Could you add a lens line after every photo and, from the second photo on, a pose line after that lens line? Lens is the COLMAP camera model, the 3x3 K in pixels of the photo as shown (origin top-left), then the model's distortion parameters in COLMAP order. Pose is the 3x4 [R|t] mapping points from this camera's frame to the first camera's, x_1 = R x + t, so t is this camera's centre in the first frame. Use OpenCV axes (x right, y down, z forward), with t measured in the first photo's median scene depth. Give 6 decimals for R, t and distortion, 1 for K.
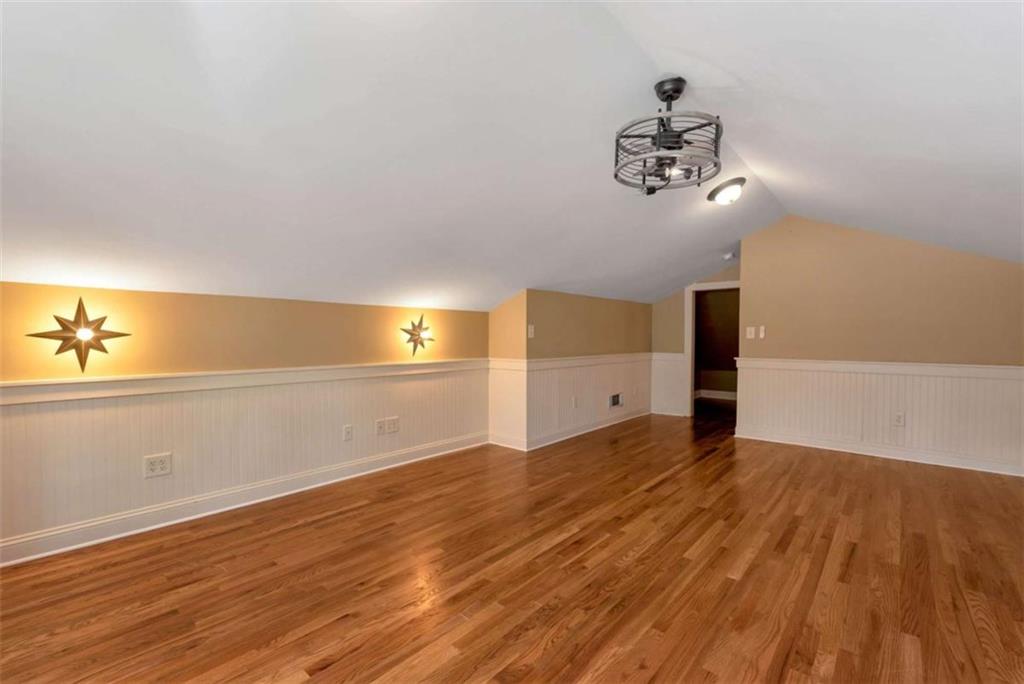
lens RADIAL K [[446.9, 0, 512.0], [0, 446.9, 342.0], [0, 0, 1]] dist [0.000400, -0.000228]
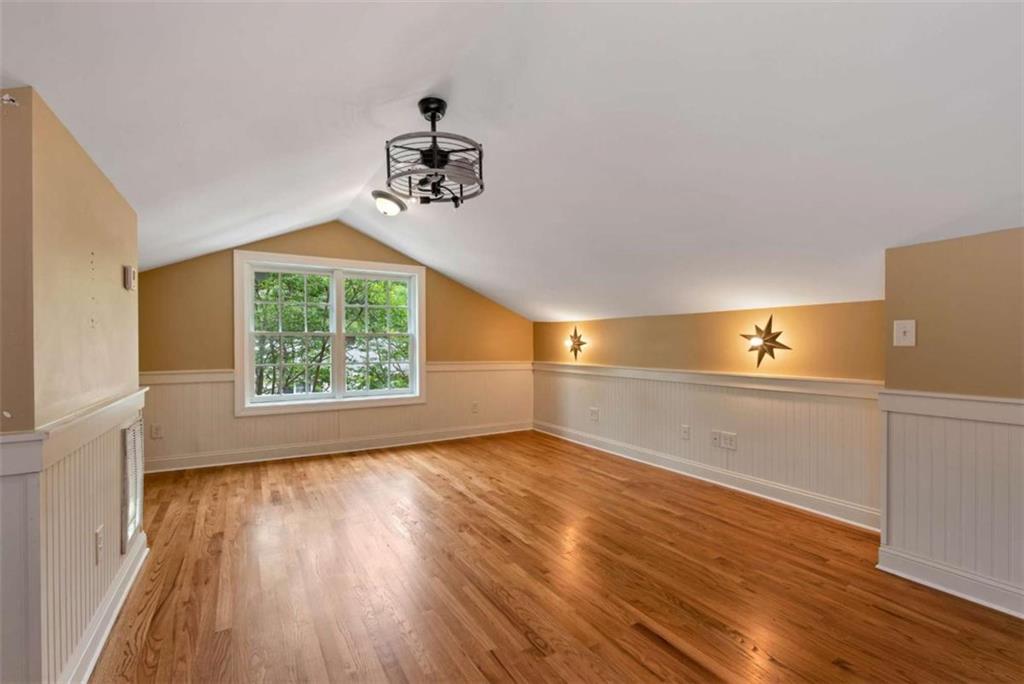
lens RADIAL K [[446.9, 0, 512.0], [0, 446.9, 342.0], [0, 0, 1]] dist [0.000400, -0.000228]
pose [[-0.301697, -0.005953, -0.953385, 0.912695], [-0.013381, 0.999908, -0.002009, -0.009900], [0.953310, 0.012152, -0.301749, 1.058669]]
